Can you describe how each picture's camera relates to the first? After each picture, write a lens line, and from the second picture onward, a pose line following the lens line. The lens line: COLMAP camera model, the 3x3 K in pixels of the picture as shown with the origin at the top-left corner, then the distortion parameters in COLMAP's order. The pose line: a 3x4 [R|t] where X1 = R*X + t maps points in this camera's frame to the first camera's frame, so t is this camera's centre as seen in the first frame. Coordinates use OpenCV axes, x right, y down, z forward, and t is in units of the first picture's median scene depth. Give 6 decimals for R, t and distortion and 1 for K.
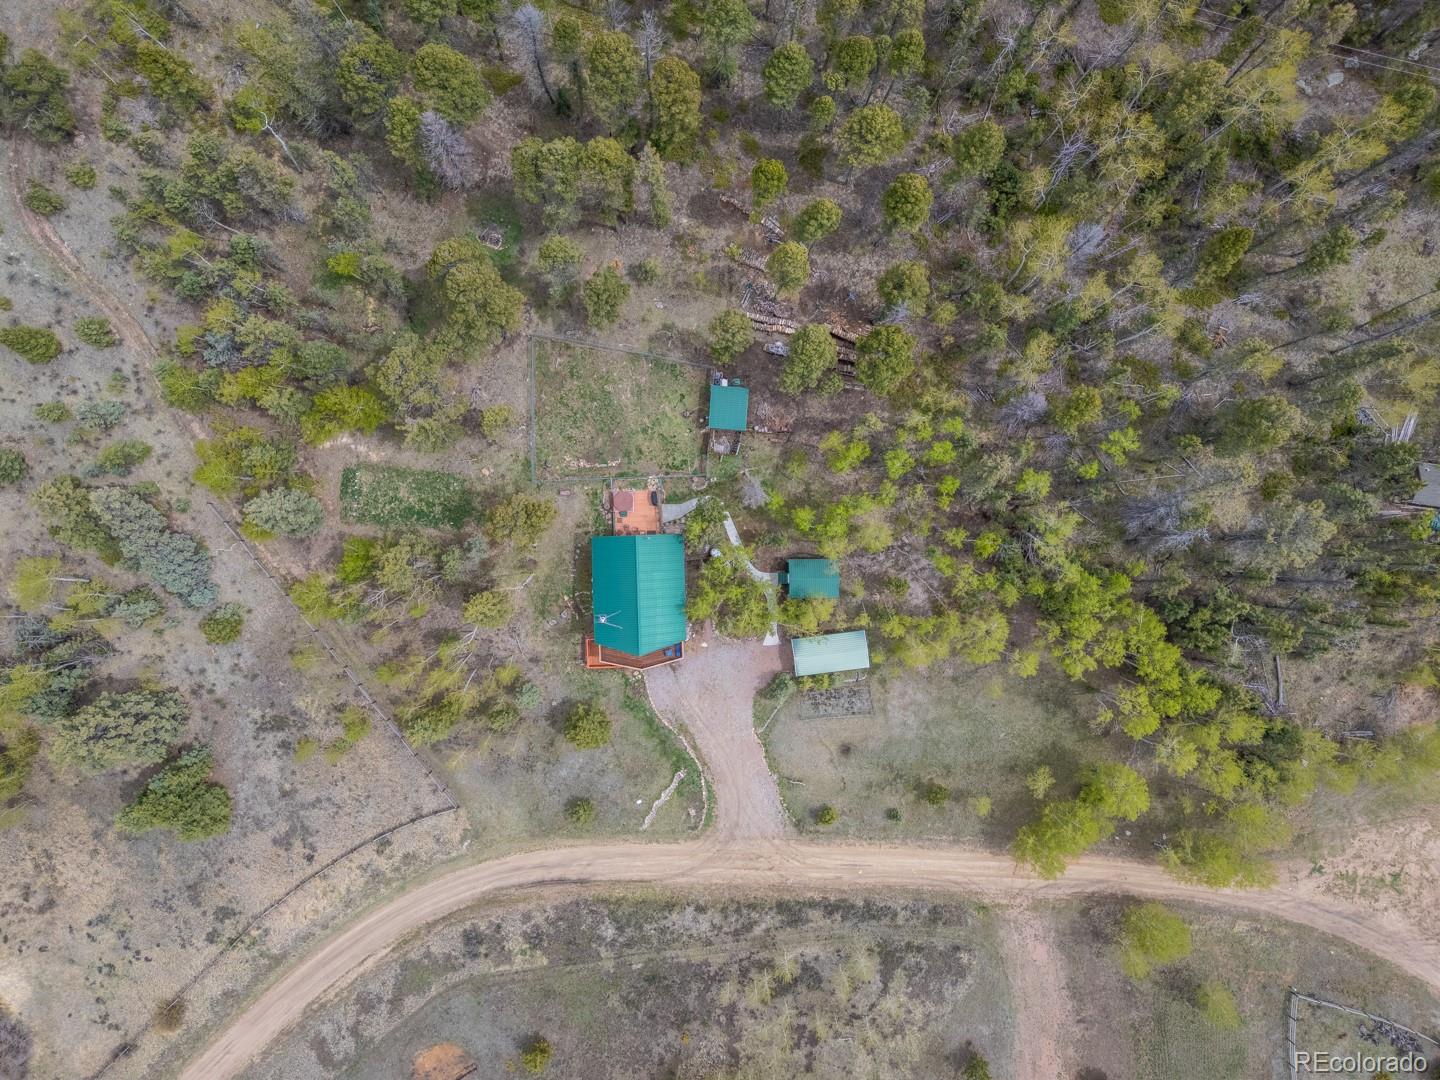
lens RADIAL K [[1054.9, 0, 721.1], [0, 1054.9, 544.1], [0, 0, 1]] dist [0.059573, -0.032287]
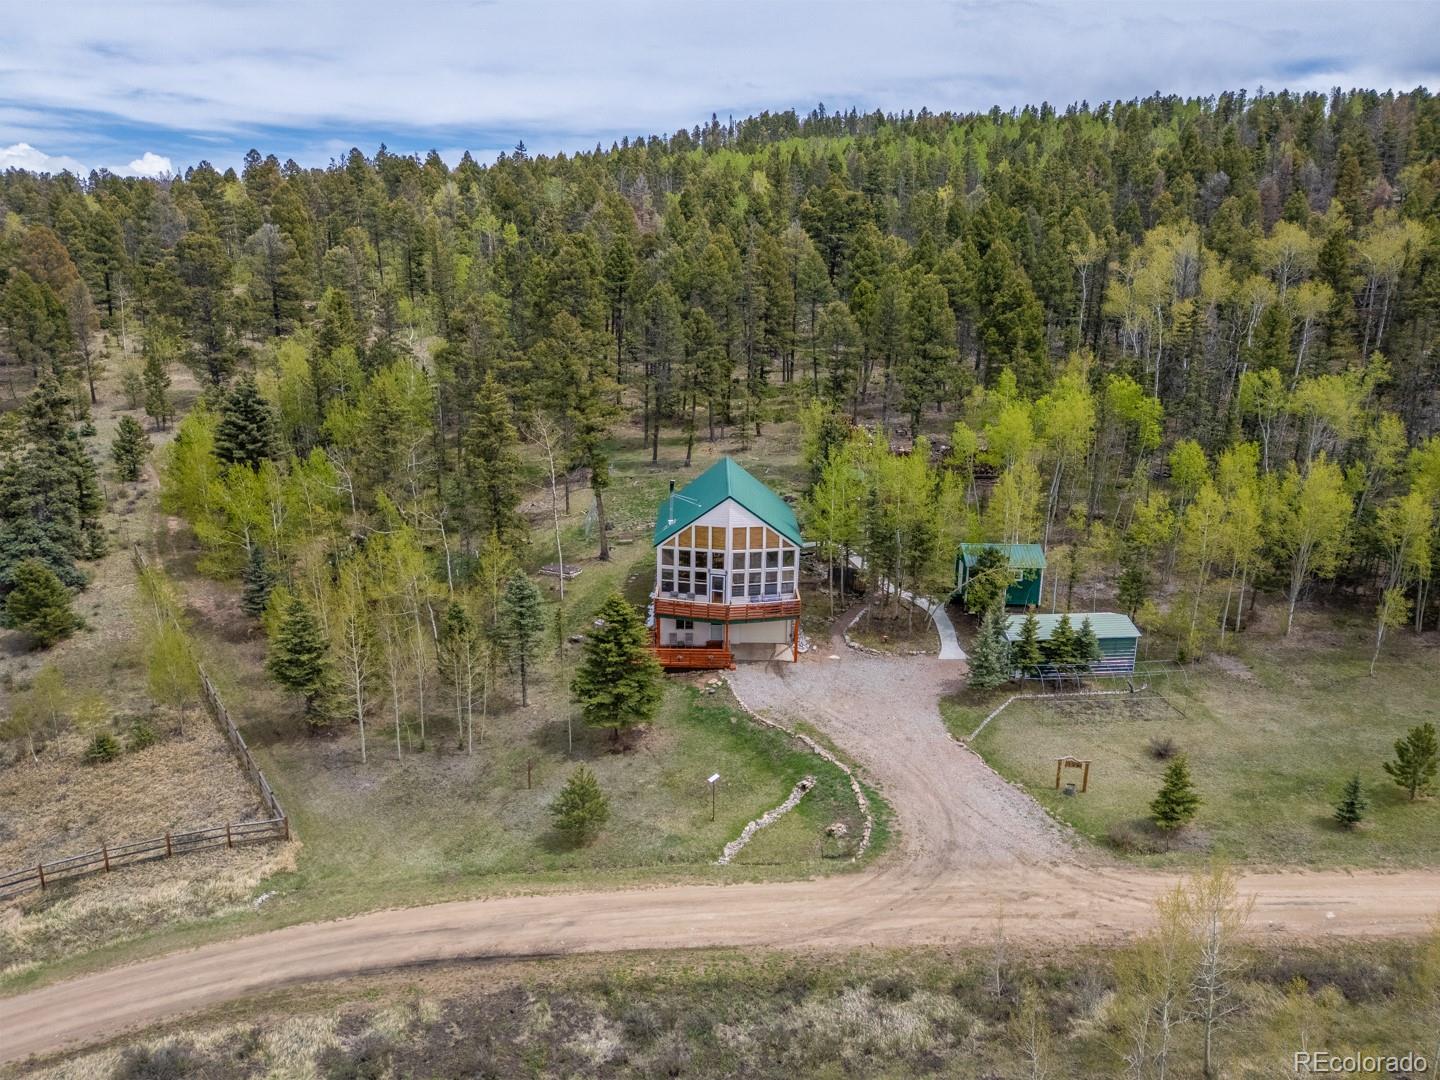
lens RADIAL K [[1054.9, 0, 722.0], [0, 1054.9, 541.7], [0, 0, 1]] dist [0.059573, -0.032287]
pose [[0.999176, -0.027223, -0.030088, -0.057179], [-0.021264, 0.280232, -0.959697, 0.621126], [0.034557, 0.959546, 0.279423, 0.773722]]
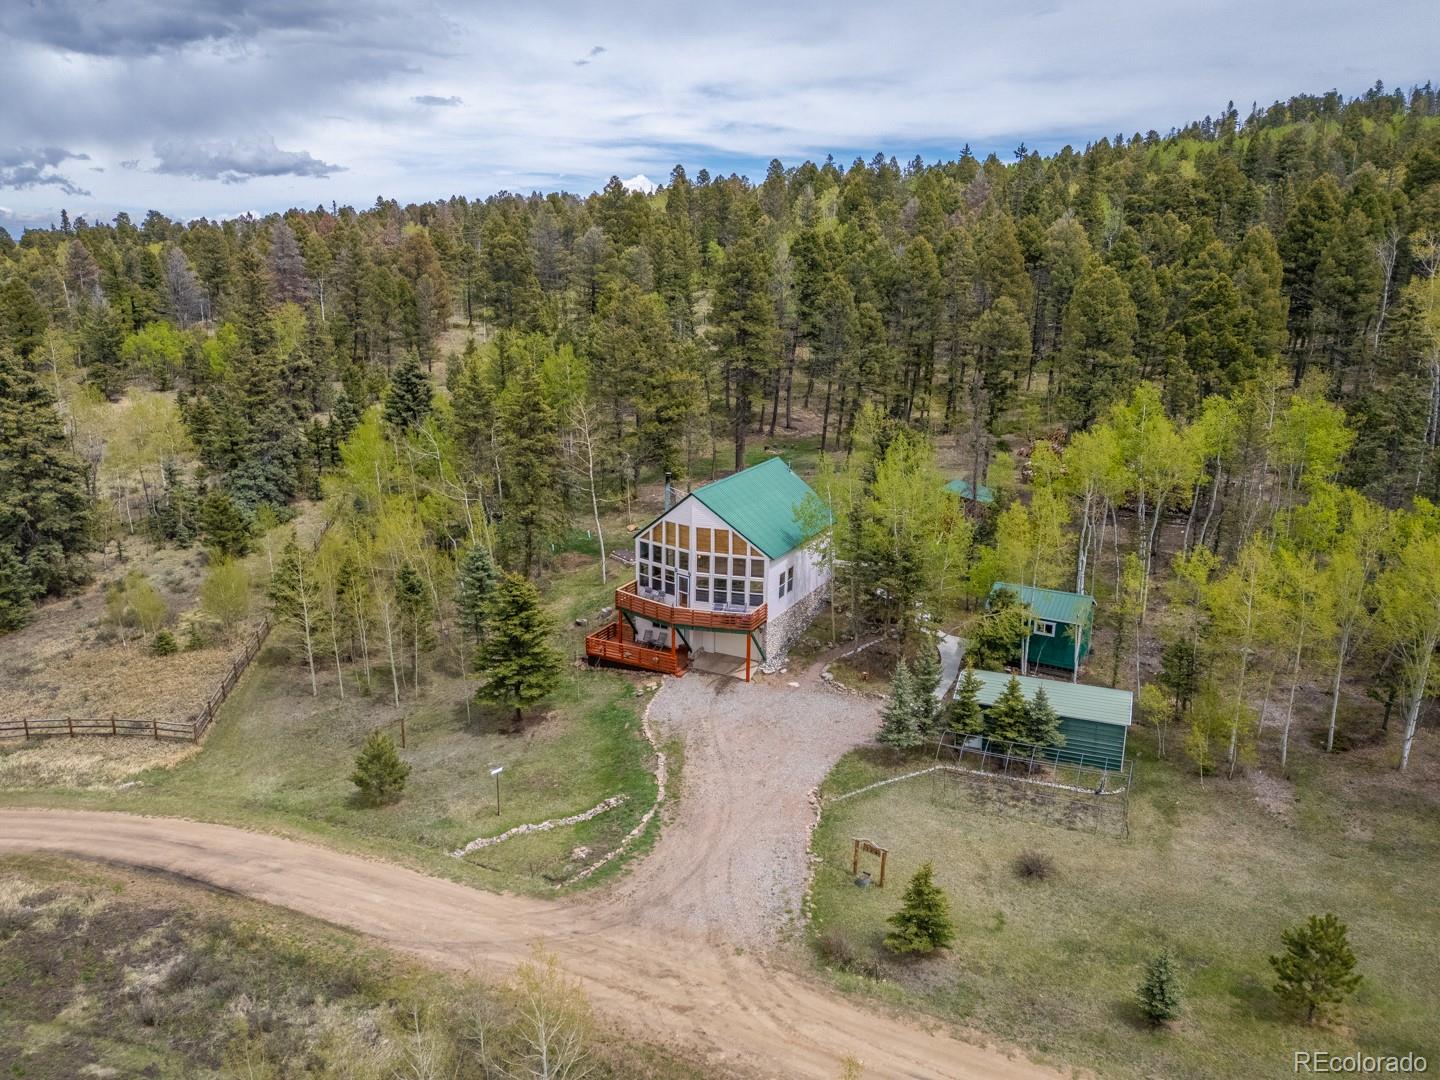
lens RADIAL K [[1054.9, 0, 720.5], [0, 1054.9, 543.4], [0, 0, 1]] dist [0.059573, -0.032287]
pose [[0.876620, 0.091831, -0.472340, 0.186582], [-0.479830, 0.240416, -0.843779, 0.523819], [0.036073, 0.966316, 0.254817, 0.796825]]
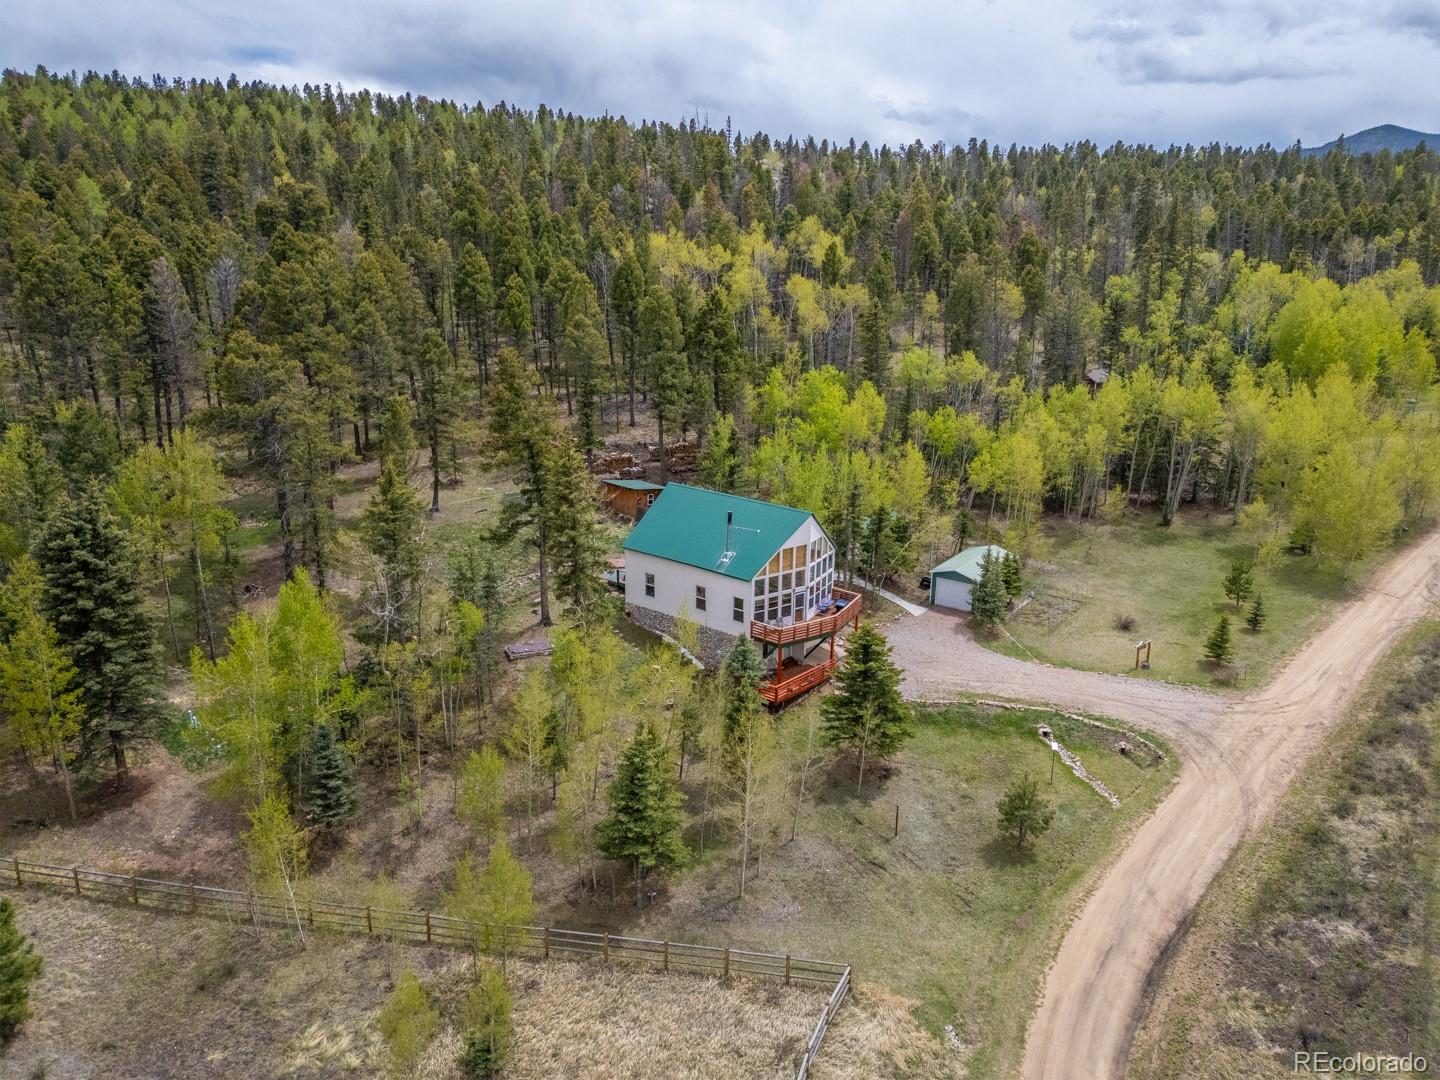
lens RADIAL K [[1054.9, 0, 719.7], [0, 1054.9, 534.2], [0, 0, 1]] dist [0.059573, -0.032287]
pose [[0.667268, -0.235524, 0.706598, -0.498253], [0.744761, 0.199337, -0.636864, 0.415384], [0.009146, 0.951206, 0.308421, 0.740876]]
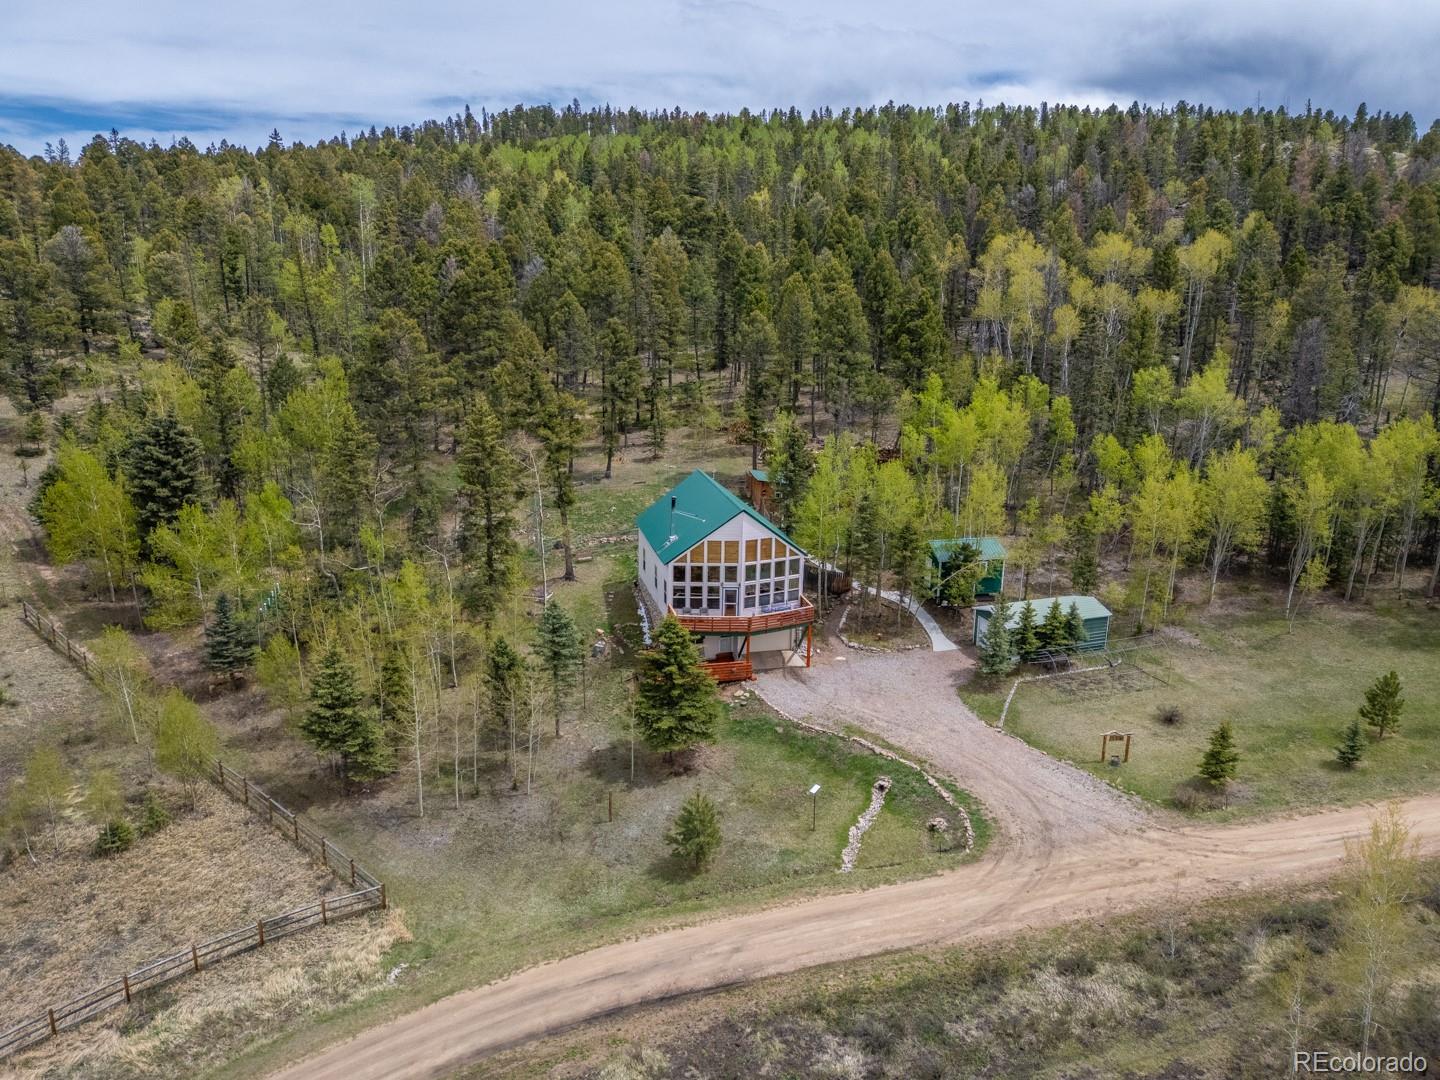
lens RADIAL K [[1054.9, 0, 722.4], [0, 1054.9, 541.1], [0, 0, 1]] dist [0.059573, -0.032287]
pose [[0.975276, -0.091775, 0.201035, -0.191660], [0.218966, 0.278397, -0.935173, 0.610936], [0.029859, 0.956071, 0.291609, 0.757596]]
